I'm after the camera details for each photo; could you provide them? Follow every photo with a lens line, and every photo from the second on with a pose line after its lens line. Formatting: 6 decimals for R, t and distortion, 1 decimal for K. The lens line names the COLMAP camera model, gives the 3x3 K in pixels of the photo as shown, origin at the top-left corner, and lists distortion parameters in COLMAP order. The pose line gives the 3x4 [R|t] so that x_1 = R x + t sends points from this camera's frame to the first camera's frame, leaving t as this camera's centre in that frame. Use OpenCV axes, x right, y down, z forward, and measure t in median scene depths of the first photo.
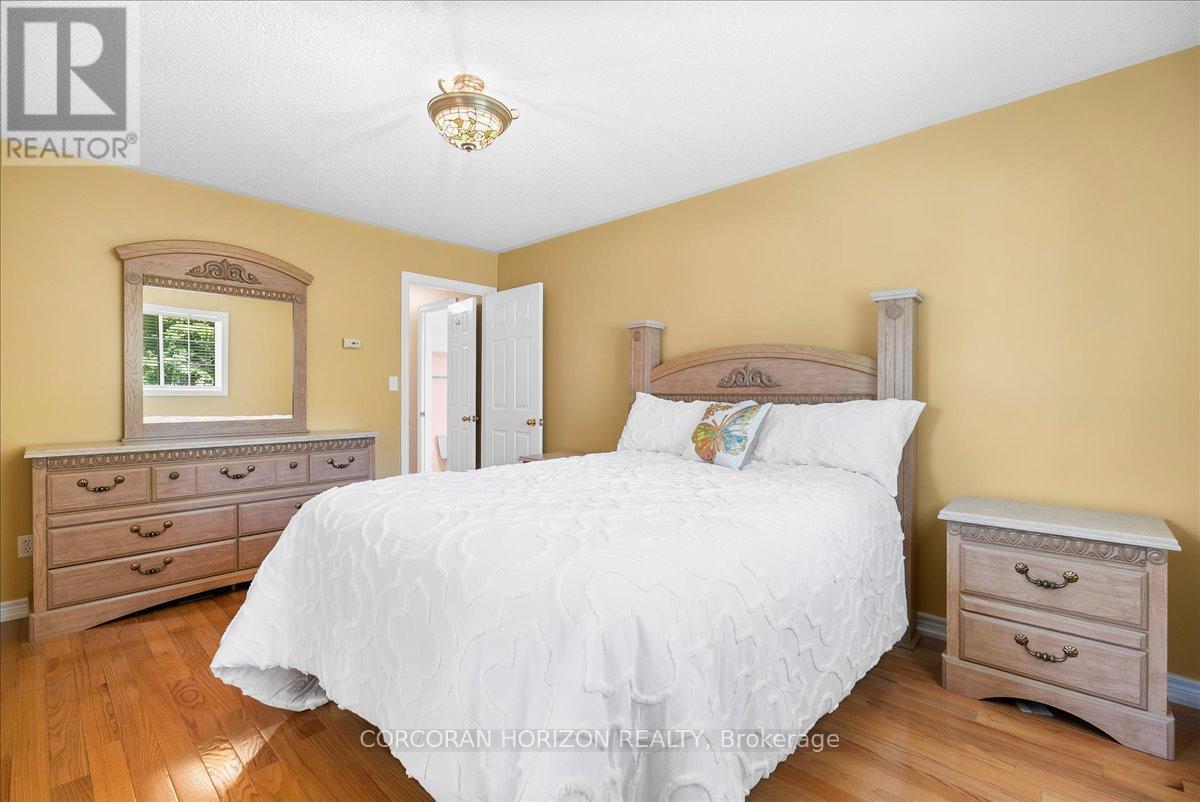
lens RADIAL K [[566.8, 0, 555.9], [0, 566.8, 398.2], [0, 0, 1]] dist [0.001469, 0.000149]
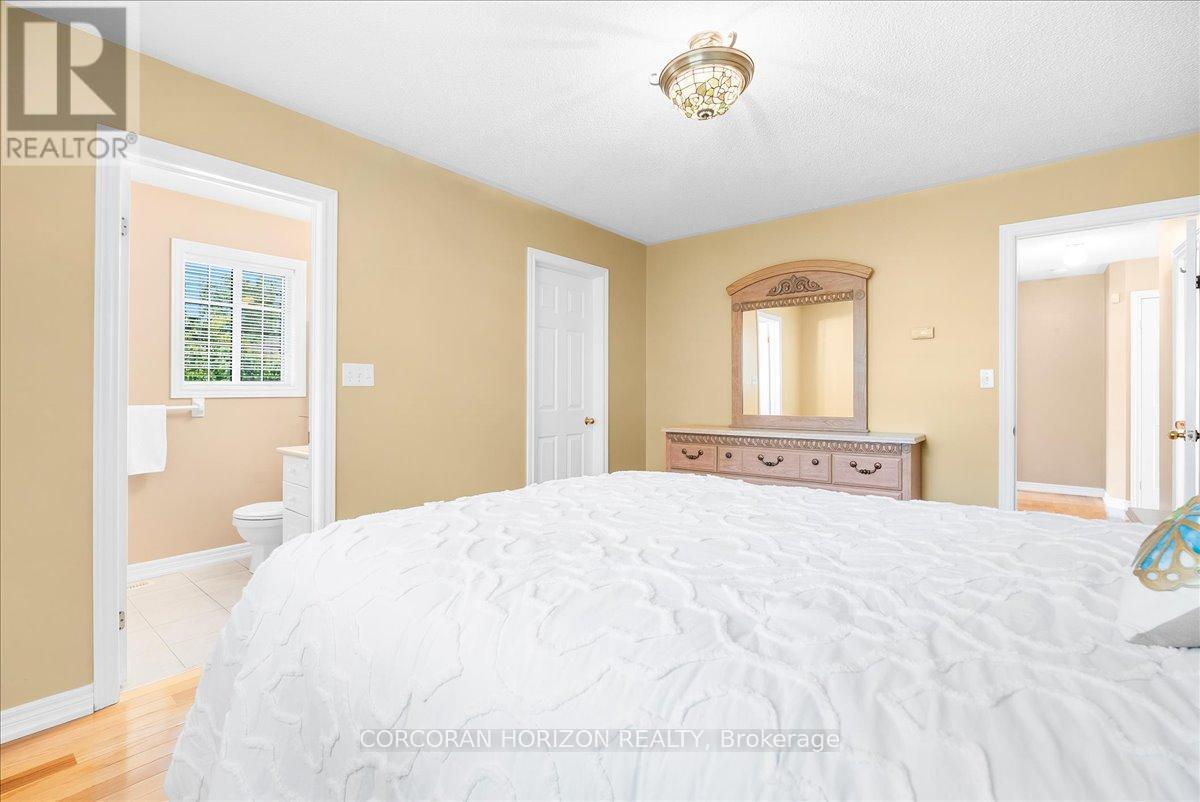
lens RADIAL K [[532.0, 0, 600.0], [0, 532.0, 401.0], [0, 0, 1]] dist [-0.001812, -0.000350]
pose [[0.086936, 0.011480, -0.996148, 0.426164], [-0.005786, 0.999923, 0.011018, -0.000288], [0.996197, 0.004806, 0.086996, 0.487206]]
